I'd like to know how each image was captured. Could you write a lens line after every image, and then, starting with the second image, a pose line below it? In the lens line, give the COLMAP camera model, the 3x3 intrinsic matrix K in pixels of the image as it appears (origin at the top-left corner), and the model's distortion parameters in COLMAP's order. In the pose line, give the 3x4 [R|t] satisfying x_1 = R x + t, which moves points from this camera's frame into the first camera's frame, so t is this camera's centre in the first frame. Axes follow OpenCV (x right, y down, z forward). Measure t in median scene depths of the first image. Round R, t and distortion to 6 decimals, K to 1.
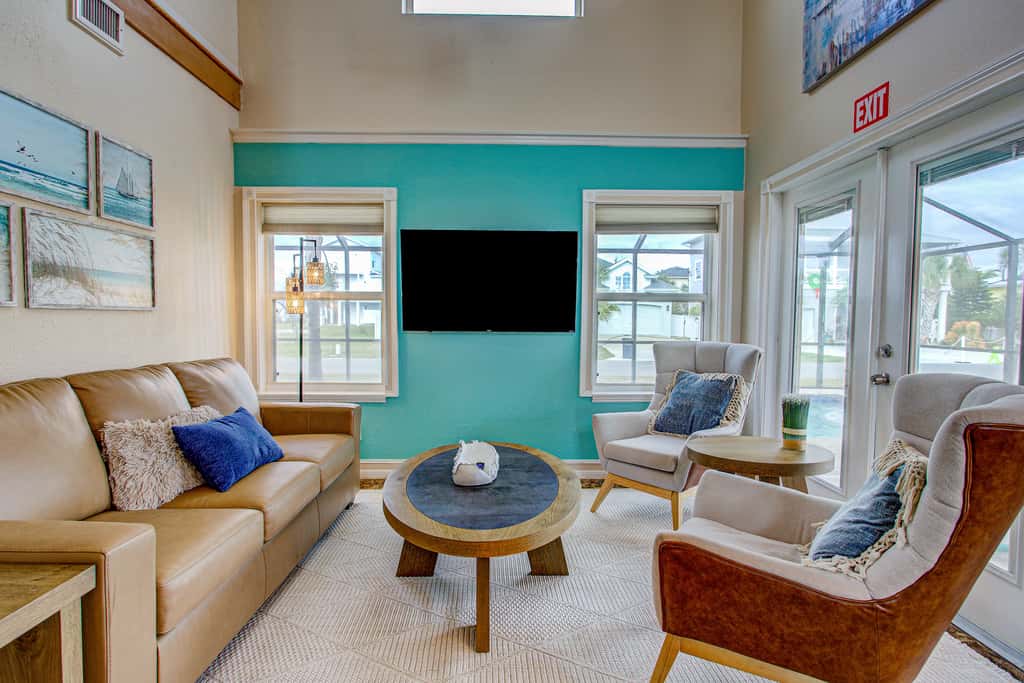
lens RADIAL K [[529.6, 0, 512.0], [0, 529.6, 341.5], [0, 0, 1]] dist [-0.006361, -0.000204]
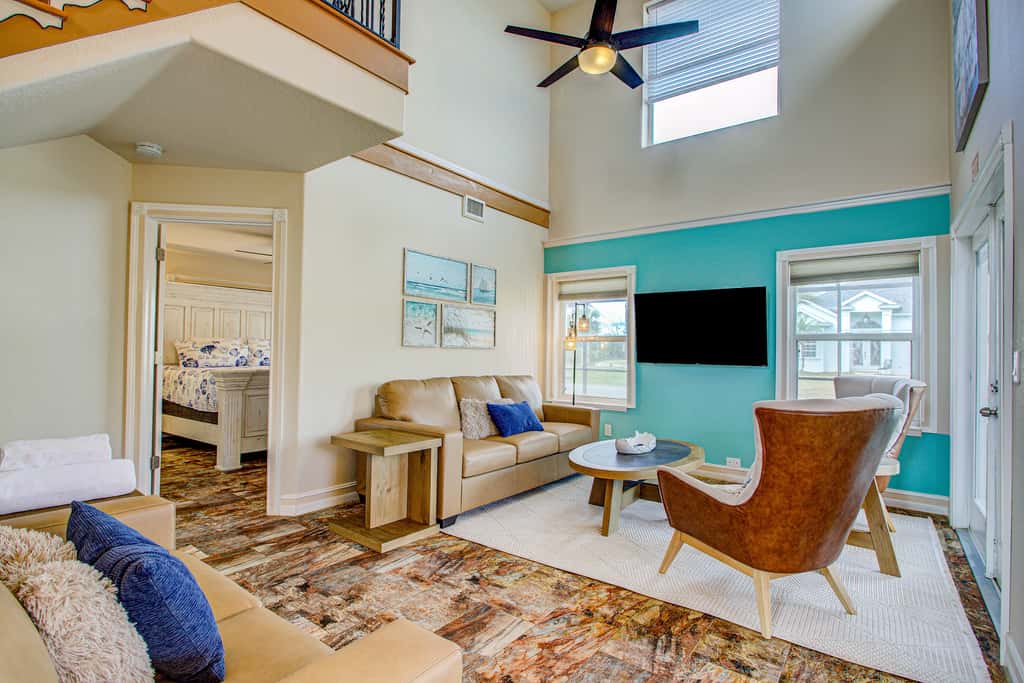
lens RADIAL K [[504.3, 0, 512.0], [0, 504.3, 341.5], [0, 0, 1]] dist [-0.002167, -0.000090]
pose [[0.788431, -0.007074, -0.615082, 0.521979], [-0.036298, 0.997656, -0.058002, 0.020496], [0.614051, 0.068057, 0.786327, -0.416437]]
